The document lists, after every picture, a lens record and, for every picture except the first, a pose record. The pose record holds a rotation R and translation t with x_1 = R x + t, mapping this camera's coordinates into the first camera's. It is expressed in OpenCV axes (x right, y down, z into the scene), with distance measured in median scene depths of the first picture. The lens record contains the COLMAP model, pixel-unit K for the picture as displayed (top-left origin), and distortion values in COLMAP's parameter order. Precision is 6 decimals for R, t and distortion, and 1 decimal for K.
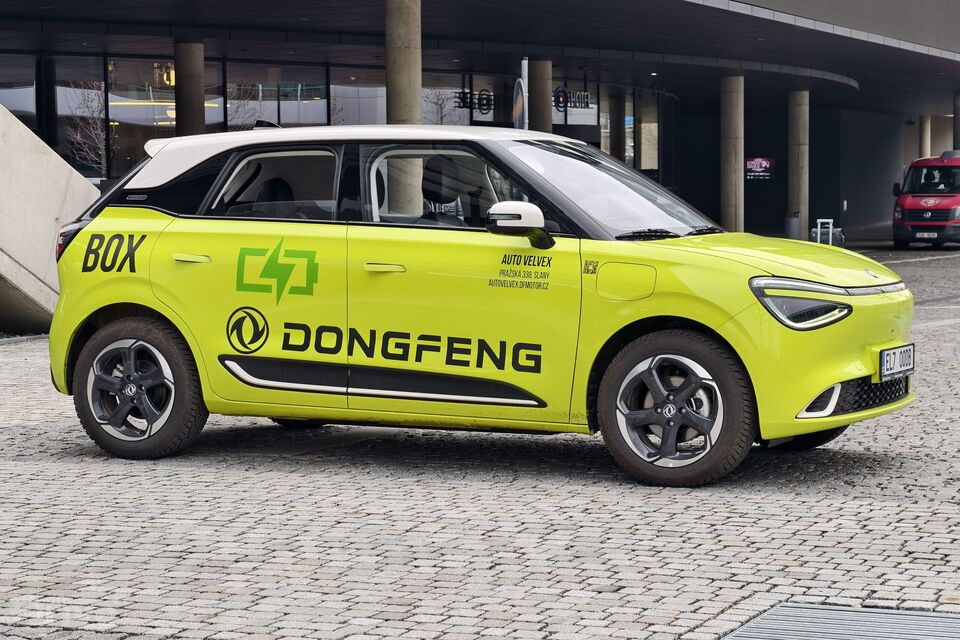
lens RADIAL K [[2457.2, 0, 480.0], [0, 2457.2, 320.0], [0, 0, 1]] dist [0.296868, -0.111217]
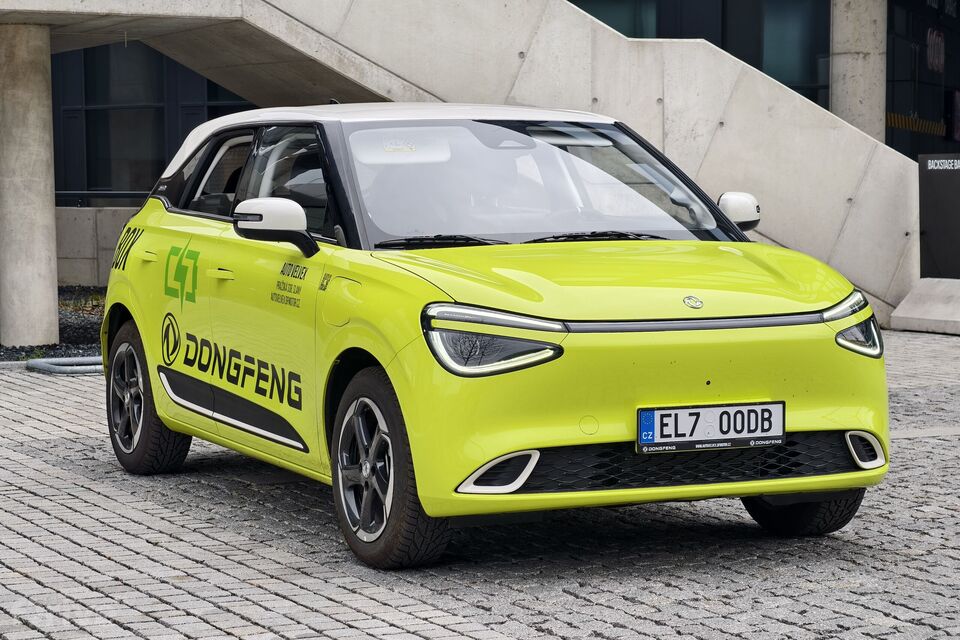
lens RADIAL K [[2457.2, 0, 480.0], [0, 2457.2, 320.0], [0, 0, 1]] dist [0.296868, -0.111217]
pose [[0.783731, 0.041460, -0.619715, 0.569111], [-0.032192, 0.999140, 0.026132, -0.031049], [0.620265, -0.000531, 0.784392, 0.396858]]
